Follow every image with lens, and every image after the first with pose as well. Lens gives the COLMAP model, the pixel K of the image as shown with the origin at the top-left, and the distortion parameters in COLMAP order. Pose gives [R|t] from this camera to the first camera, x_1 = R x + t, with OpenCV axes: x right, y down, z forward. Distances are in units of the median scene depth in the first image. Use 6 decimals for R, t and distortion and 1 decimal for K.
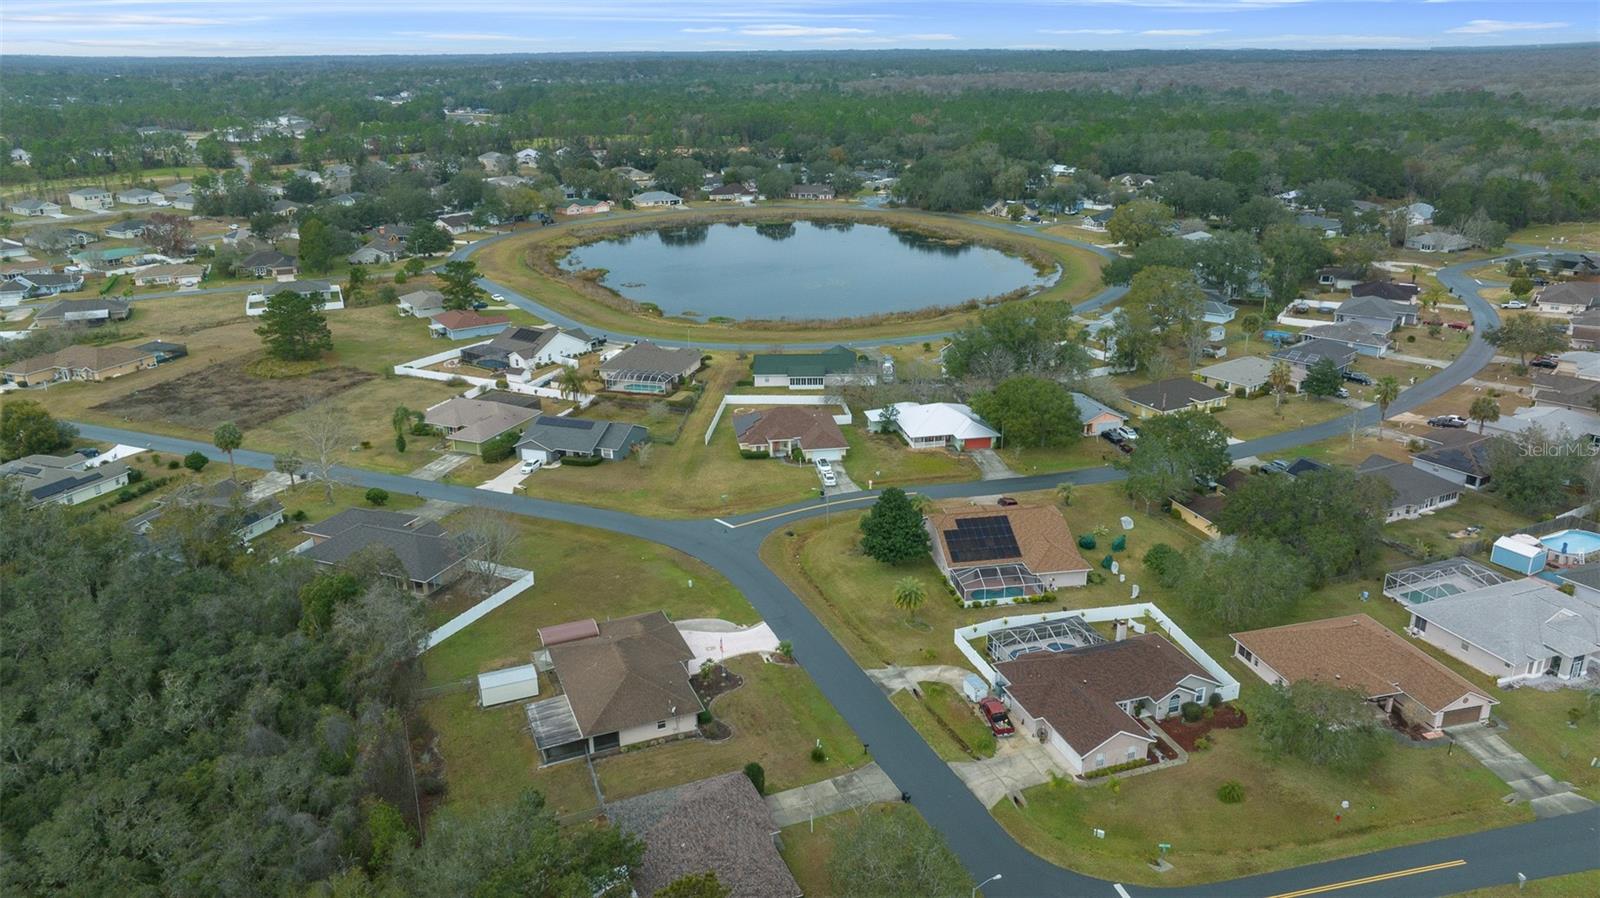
lens RADIAL K [[1129.8, 0, 807.7], [0, 1129.8, 449.6], [0, 0, 1]] dist [-0.033076, 0.029965]
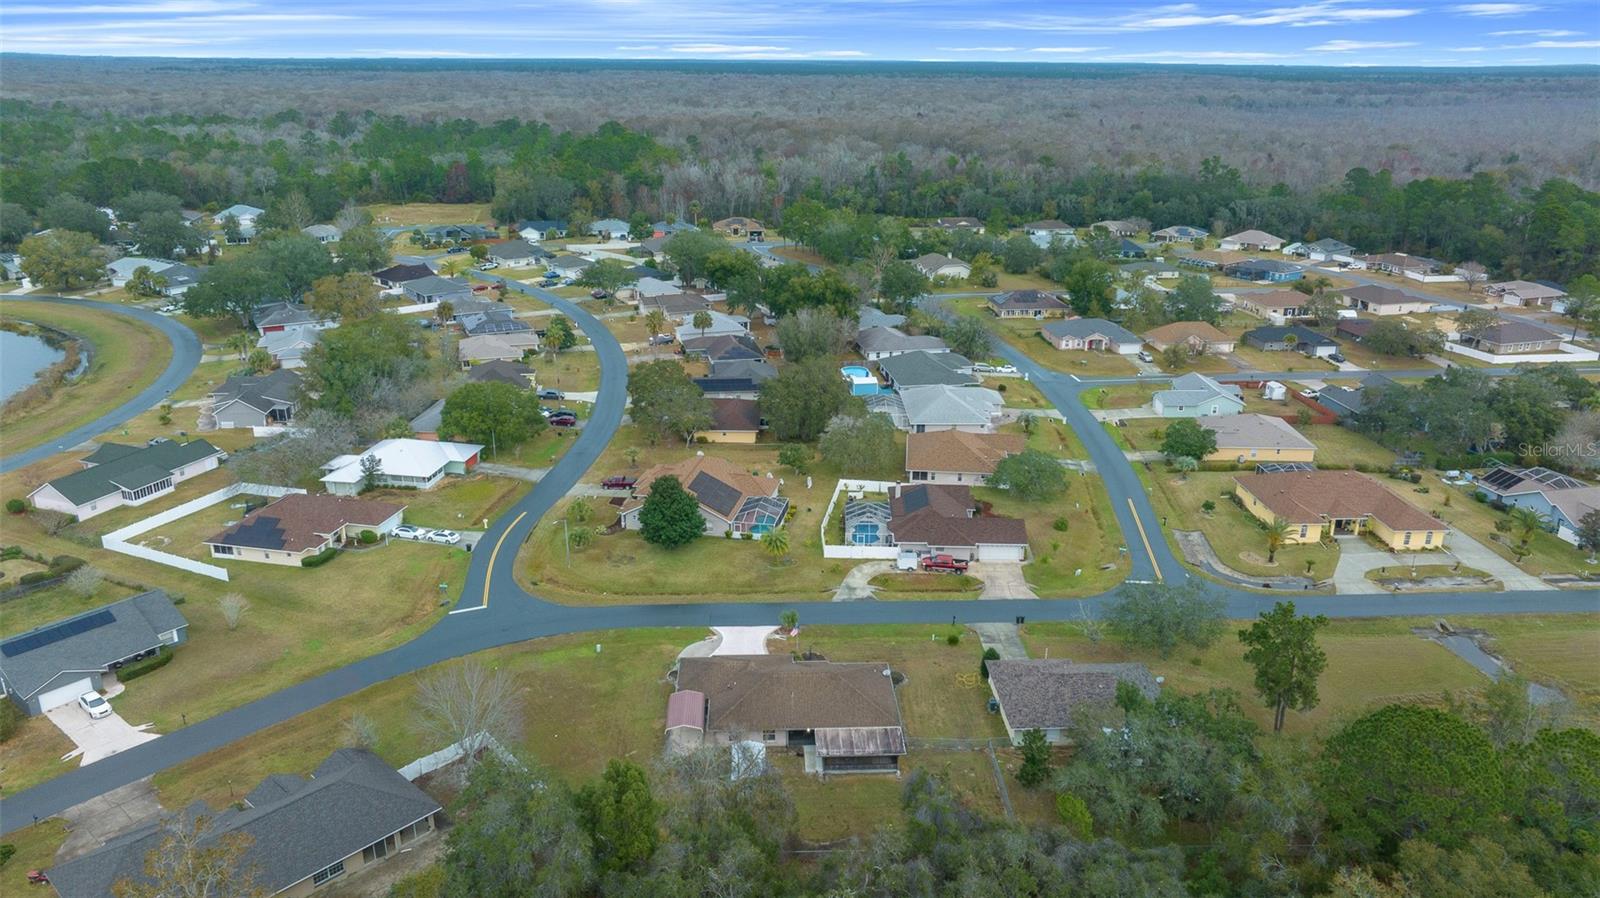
lens RADIAL K [[1129.8, 0, 800.1], [0, 1129.8, 448.8], [0, 0, 1]] dist [-0.033076, 0.029965]
pose [[0.342101, -0.299091, 0.890792, -1.047448], [0.306201, 0.931730, 0.195243, -0.201990], [-0.888374, 0.205969, 0.410328, 0.599991]]
